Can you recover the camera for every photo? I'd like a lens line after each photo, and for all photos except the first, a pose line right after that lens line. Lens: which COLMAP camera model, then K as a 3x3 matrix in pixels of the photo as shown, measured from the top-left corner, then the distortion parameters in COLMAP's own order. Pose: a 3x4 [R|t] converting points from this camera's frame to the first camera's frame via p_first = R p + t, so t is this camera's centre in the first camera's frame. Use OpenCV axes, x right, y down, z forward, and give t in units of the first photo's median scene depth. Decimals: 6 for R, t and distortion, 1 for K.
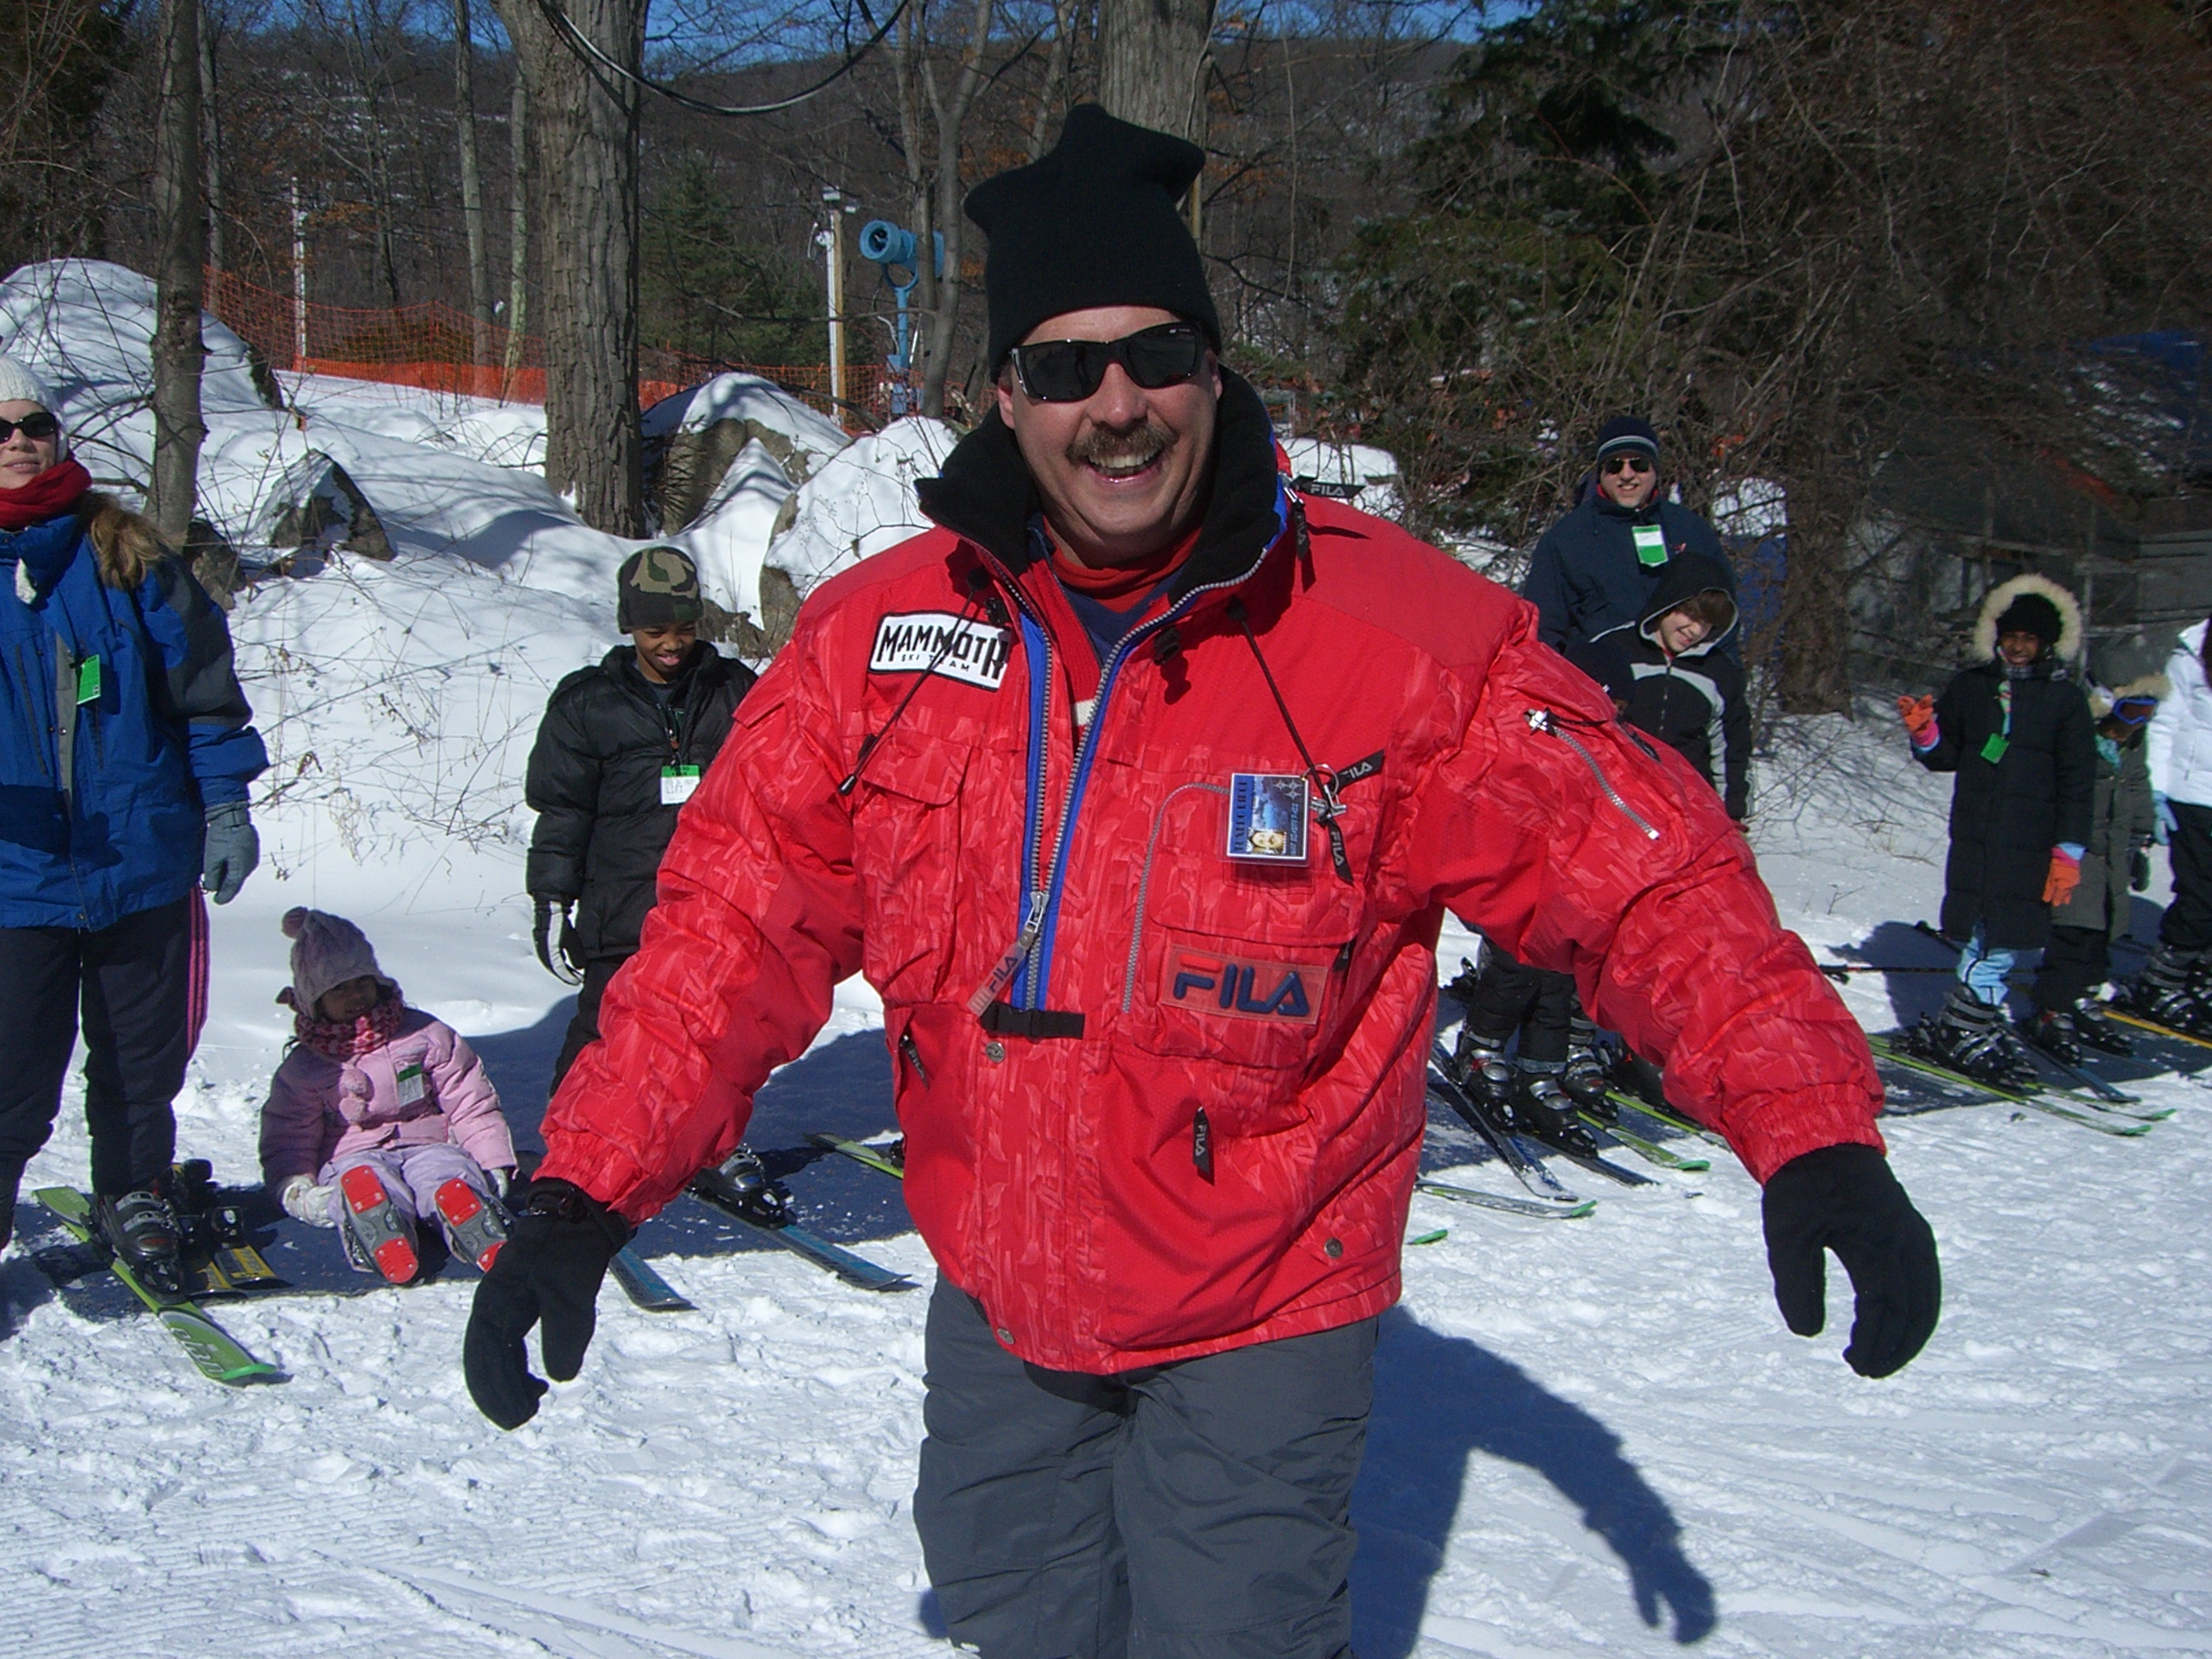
lens RADIAL K [[2469.3, 0, 1060.6], [0, 2469.3, 831.3], [0, 0, 1]] dist [-0.242467, 0.288745]
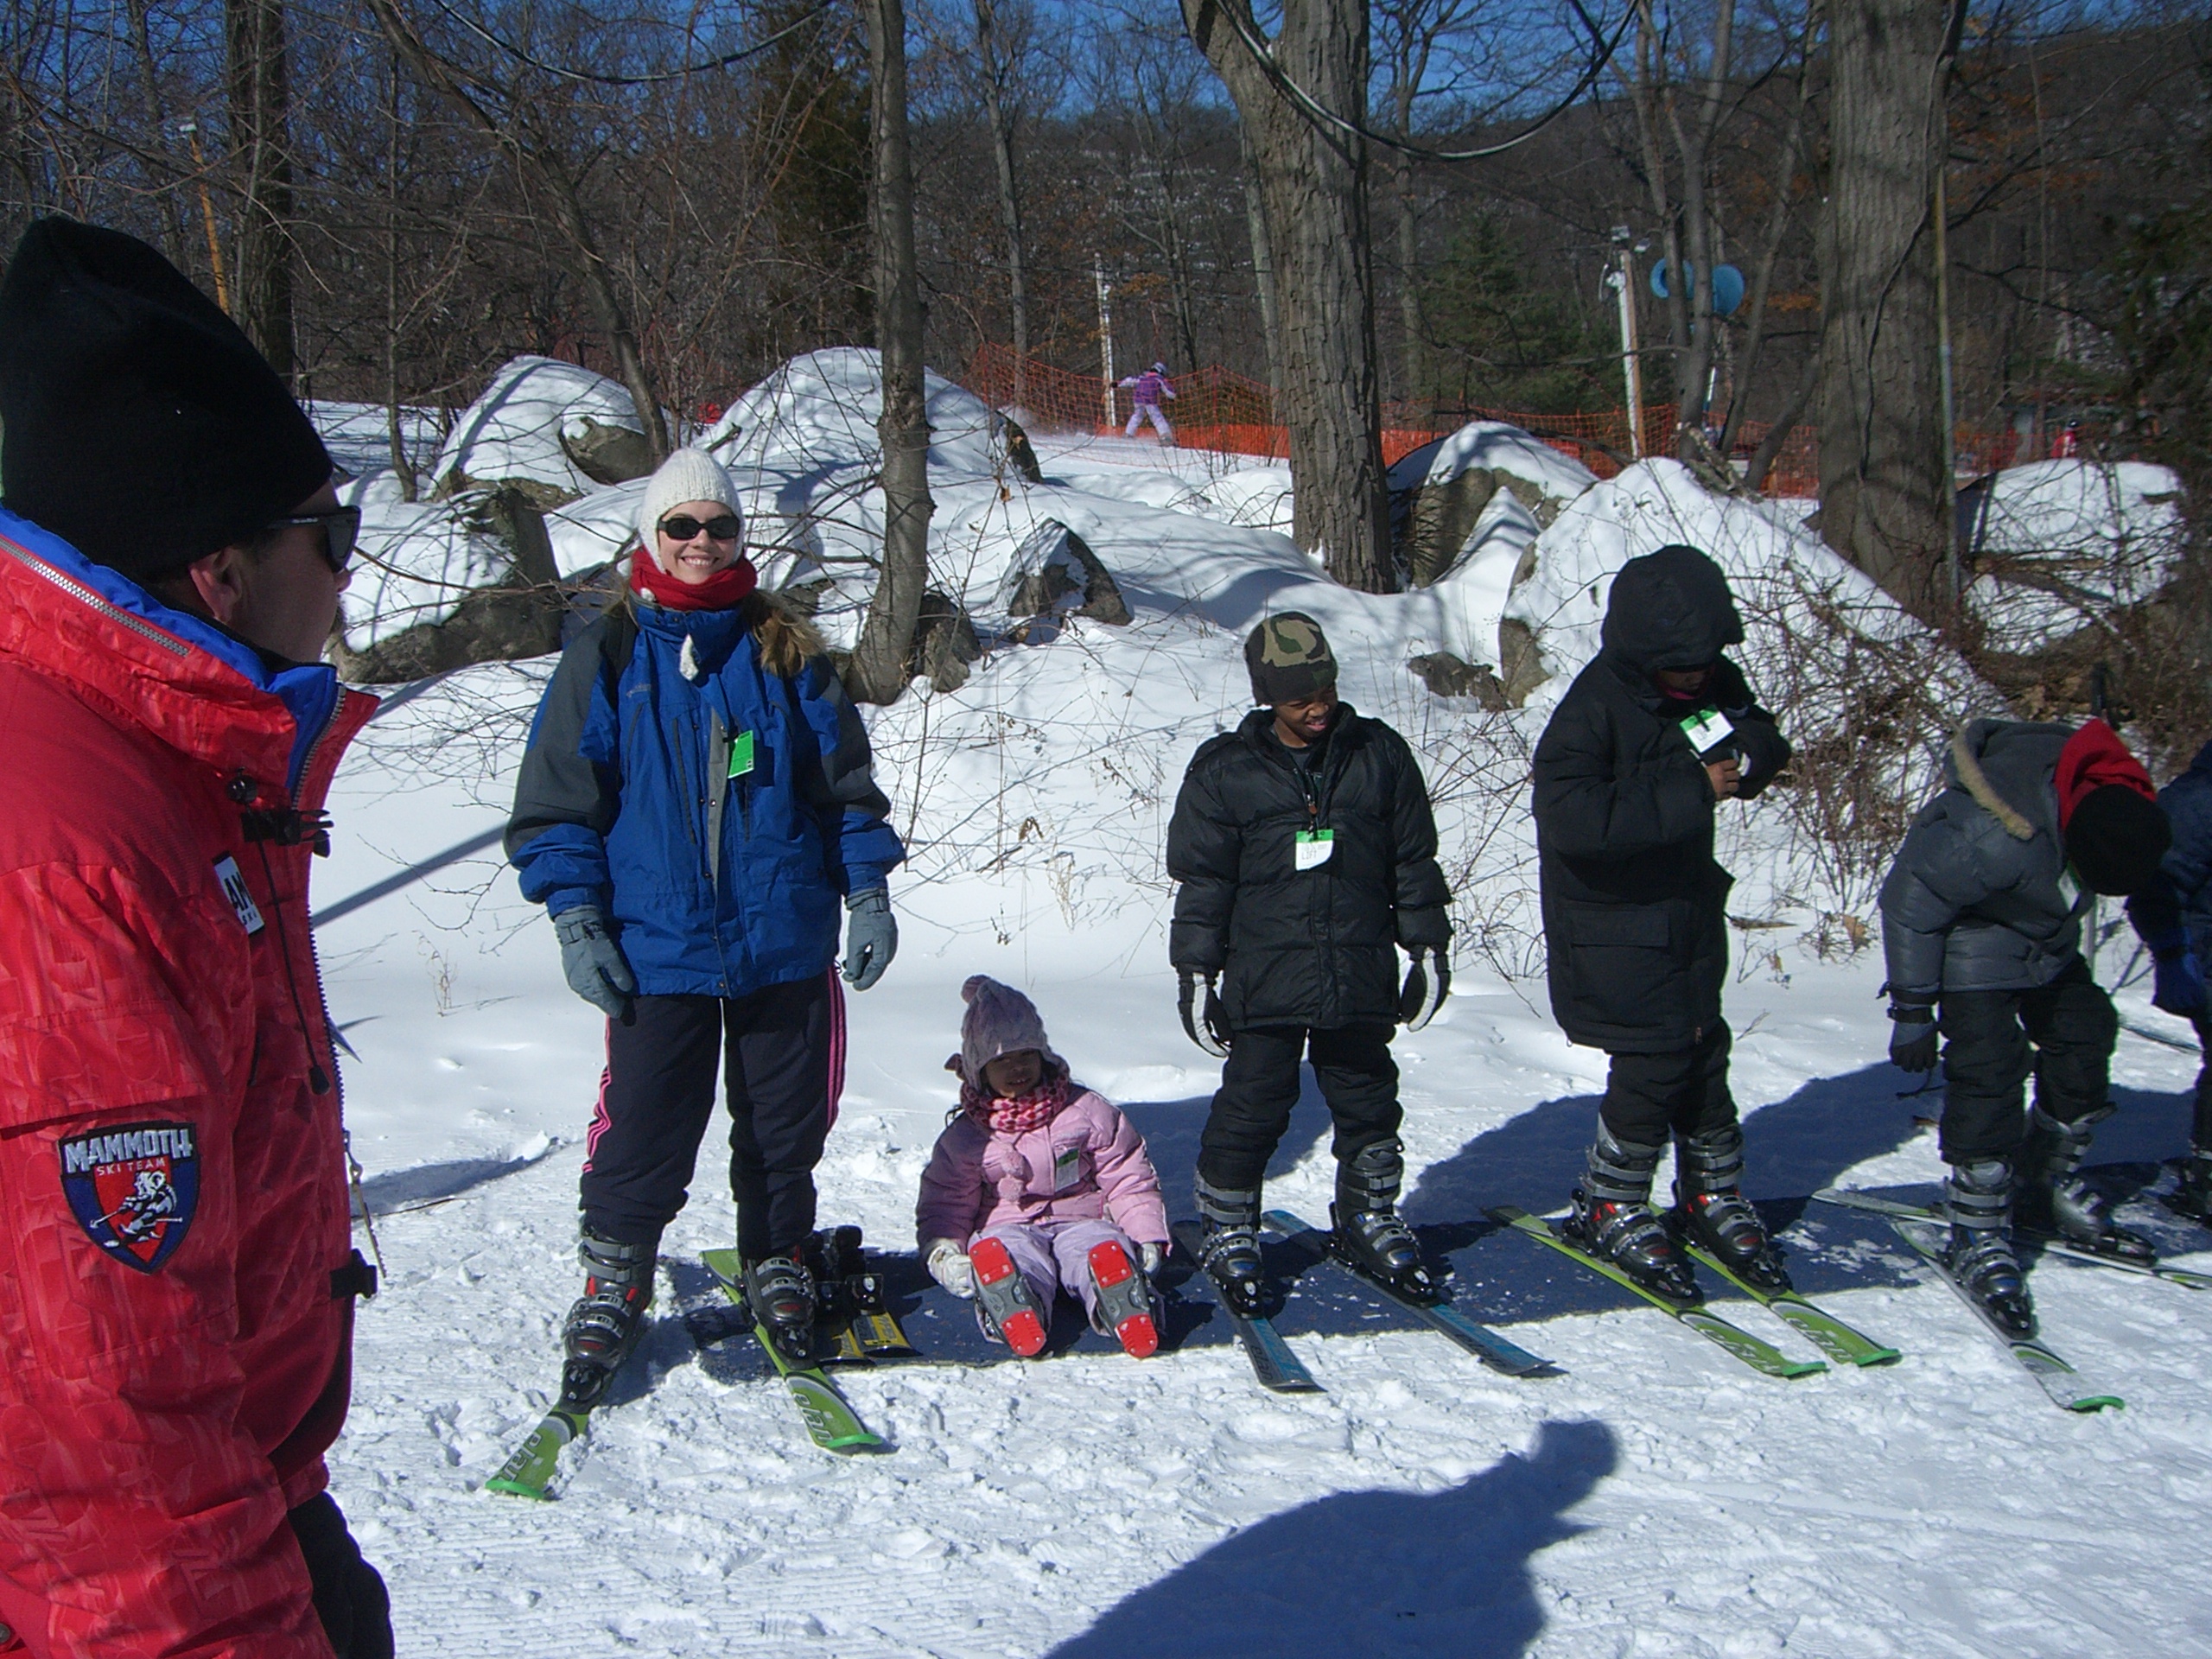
lens RADIAL K [[2469.3, 0, 1060.6], [0, 2469.3, 831.3], [0, 0, 1]] dist [-0.242467, 0.288745]
pose [[0.944963, -0.019829, -0.326576, 0.066239], [0.013154, 0.999657, -0.022638, -0.005757], [0.326913, 0.017096, 0.944900, 0.041822]]
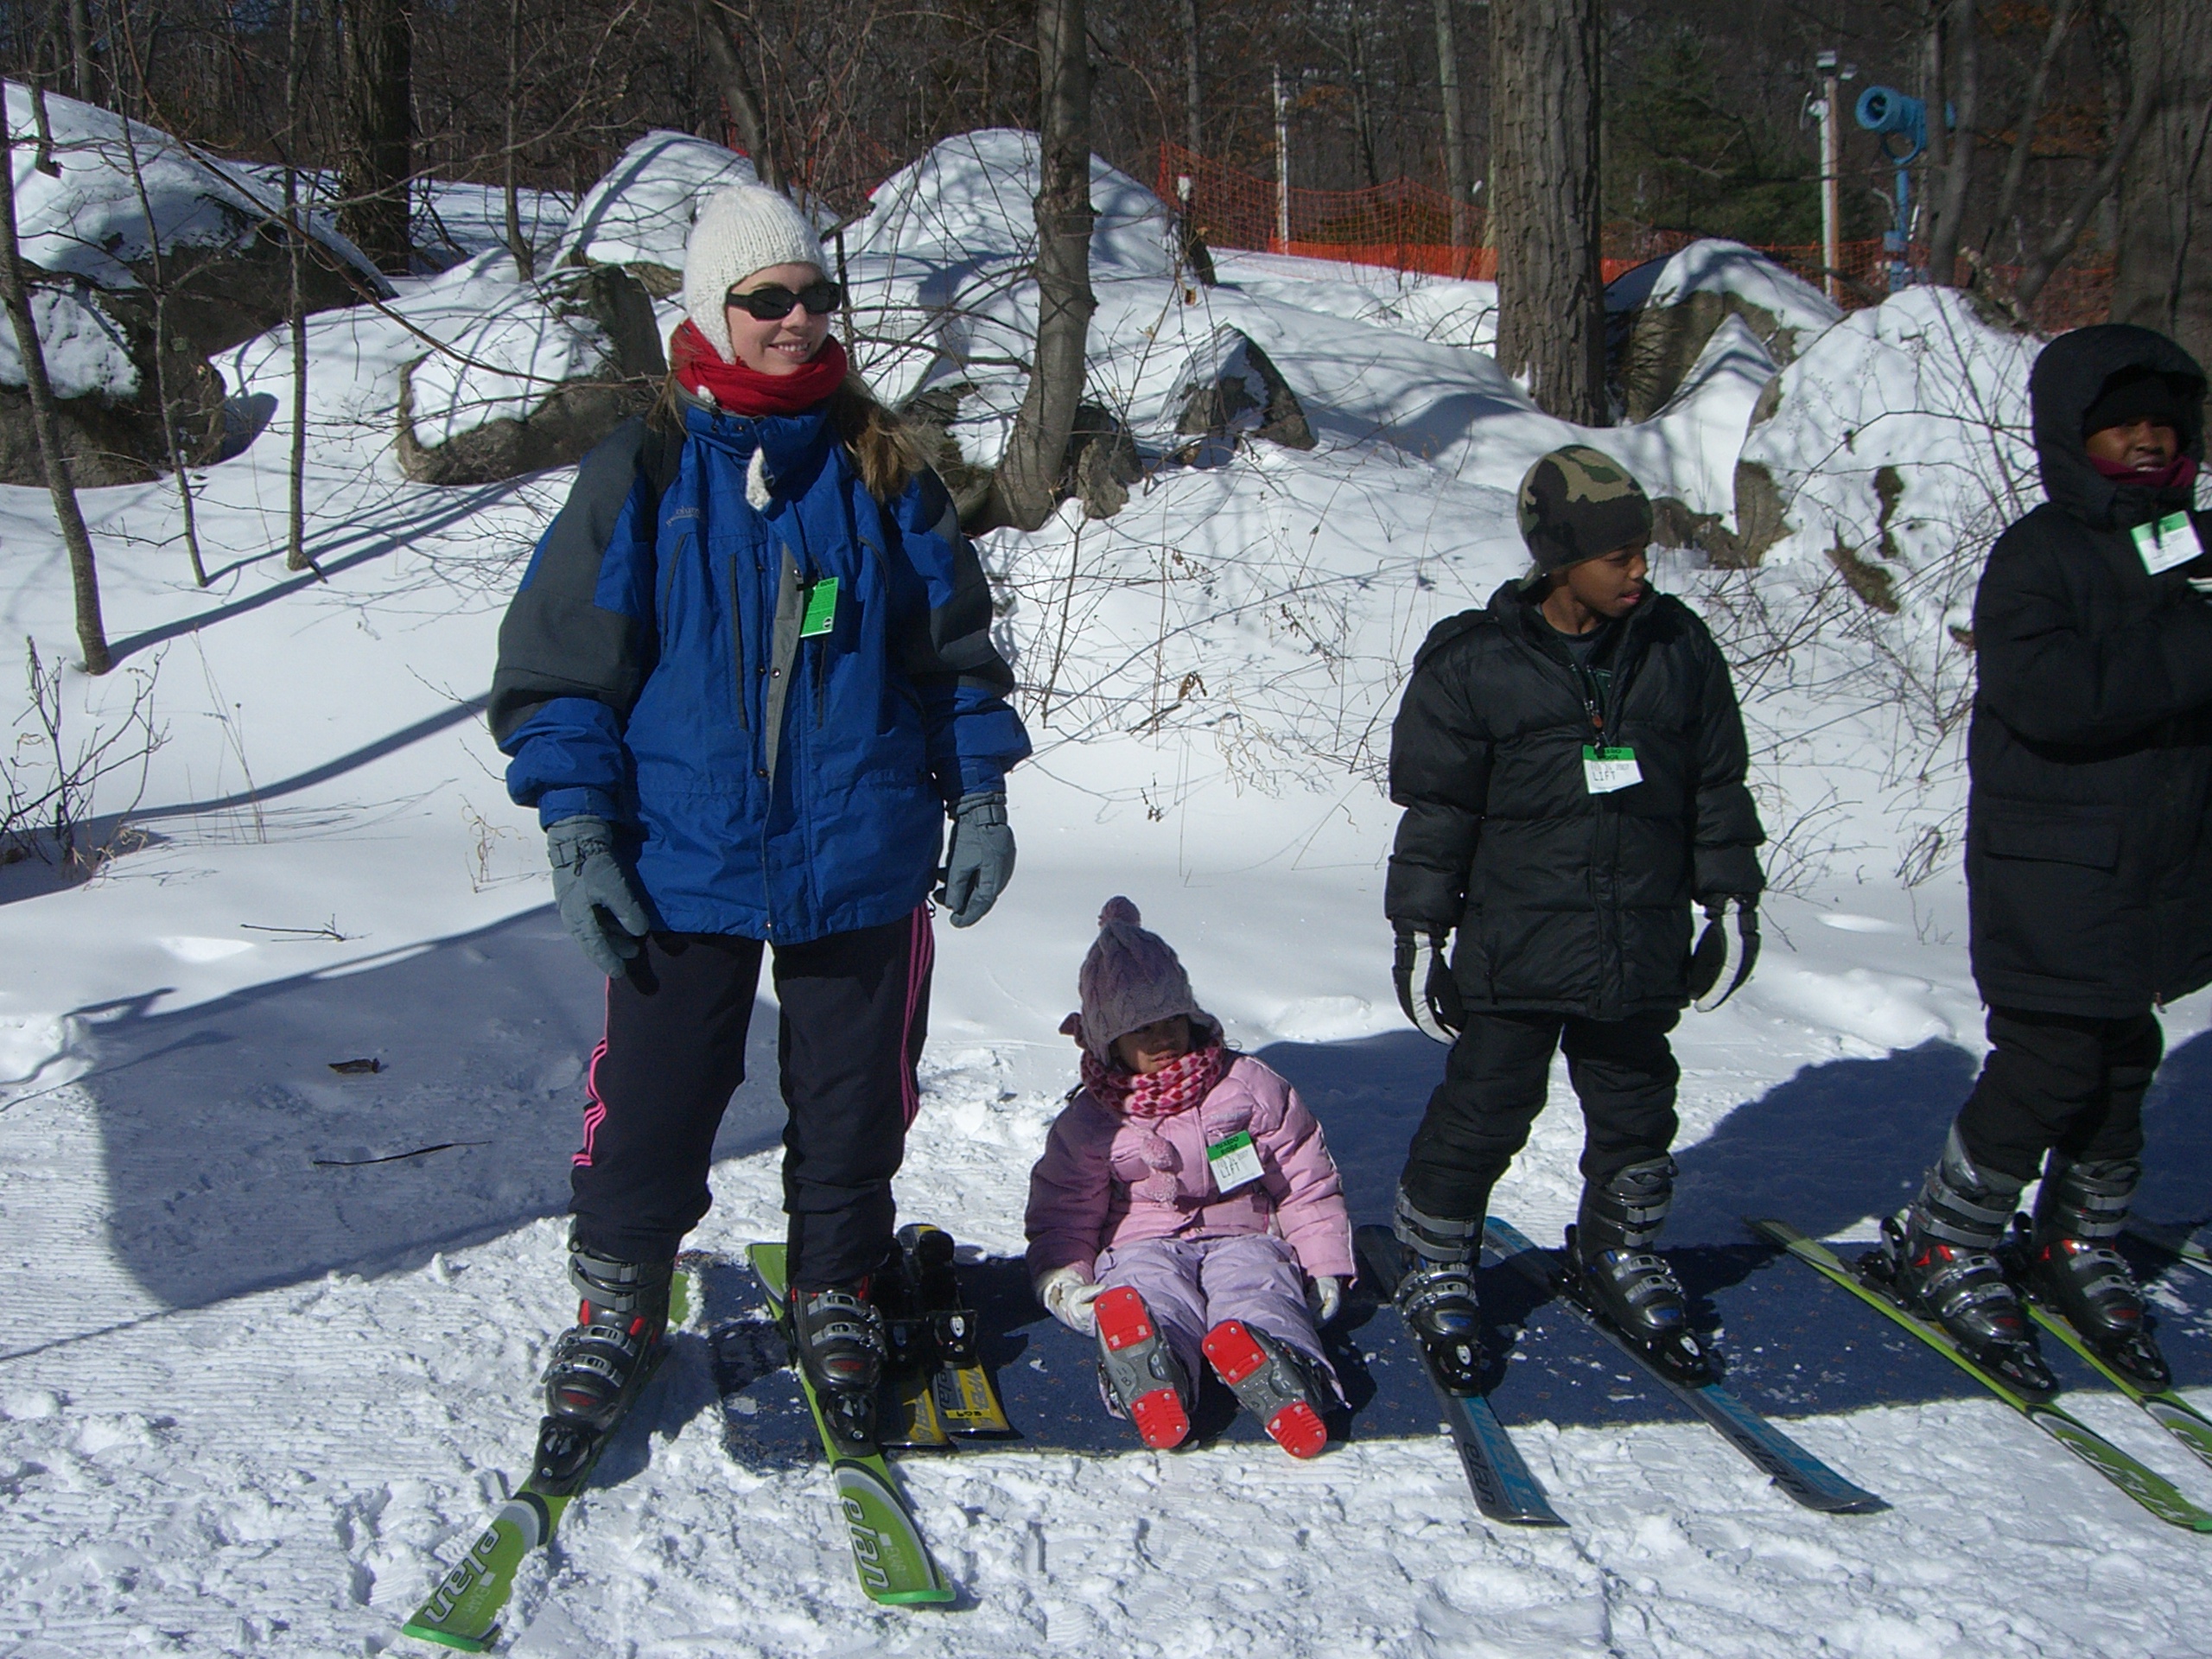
lens RADIAL K [[2469.3, 0, 1060.6], [0, 2469.3, 831.3], [0, 0, 1]] dist [-0.242467, 0.288745]
pose [[0.923101, 0.049148, -0.381403, -0.025696], [-0.031354, 0.998116, 0.052733, -0.035234], [0.383276, -0.036720, 0.922904, 0.278411]]
